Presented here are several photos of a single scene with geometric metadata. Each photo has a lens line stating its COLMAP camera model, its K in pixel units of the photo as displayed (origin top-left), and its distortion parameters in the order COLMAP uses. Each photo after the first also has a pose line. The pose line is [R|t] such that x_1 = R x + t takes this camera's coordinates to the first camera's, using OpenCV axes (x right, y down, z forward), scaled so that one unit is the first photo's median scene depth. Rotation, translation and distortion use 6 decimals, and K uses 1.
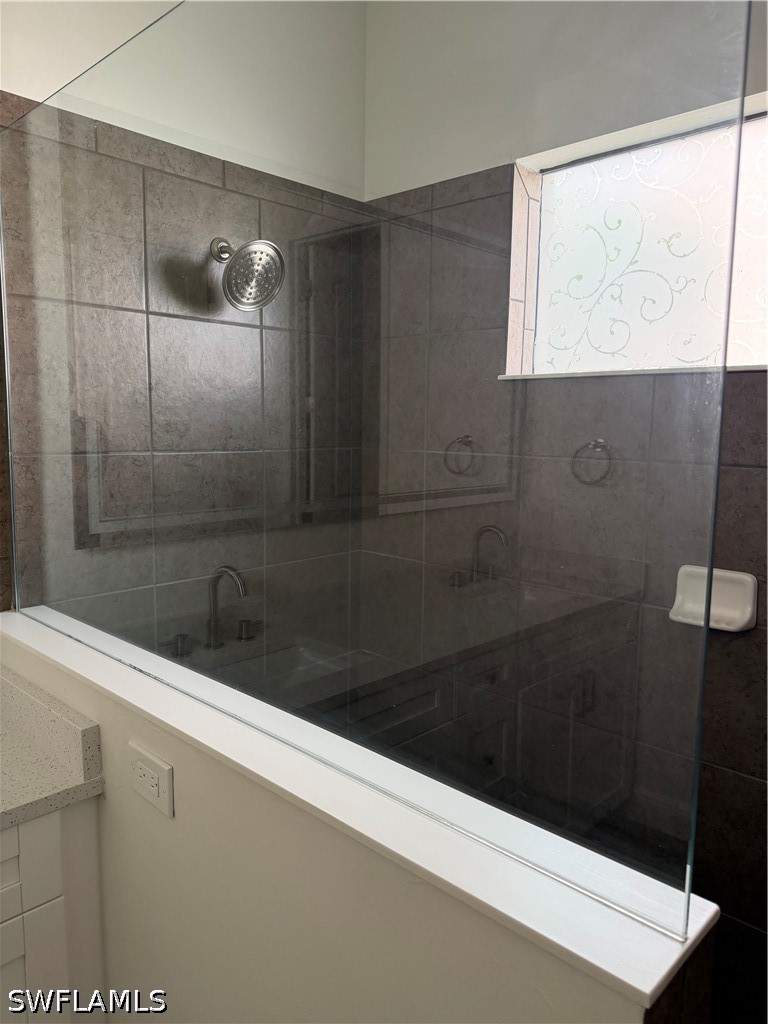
lens RADIAL K [[734.2, 0, 384.1], [0, 734.2, 507.0], [0, 0, 1]] dist [0.031225, -0.005618]
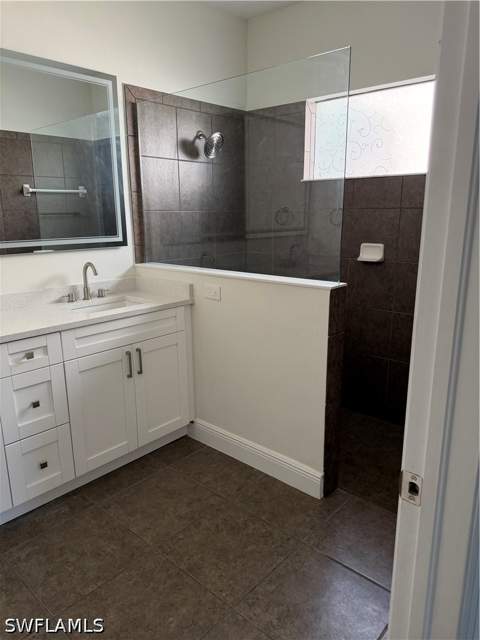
lens RADIAL K [[458.9, 0, 238.4], [0, 458.9, 323.9], [0, 0, 1]] dist [0.031225, -0.005618]
pose [[0.999112, -0.030935, 0.028605, -0.148731], [0.027201, 0.992060, 0.122792, 0.141618], [-0.032176, -0.121905, 0.992020, -0.796290]]
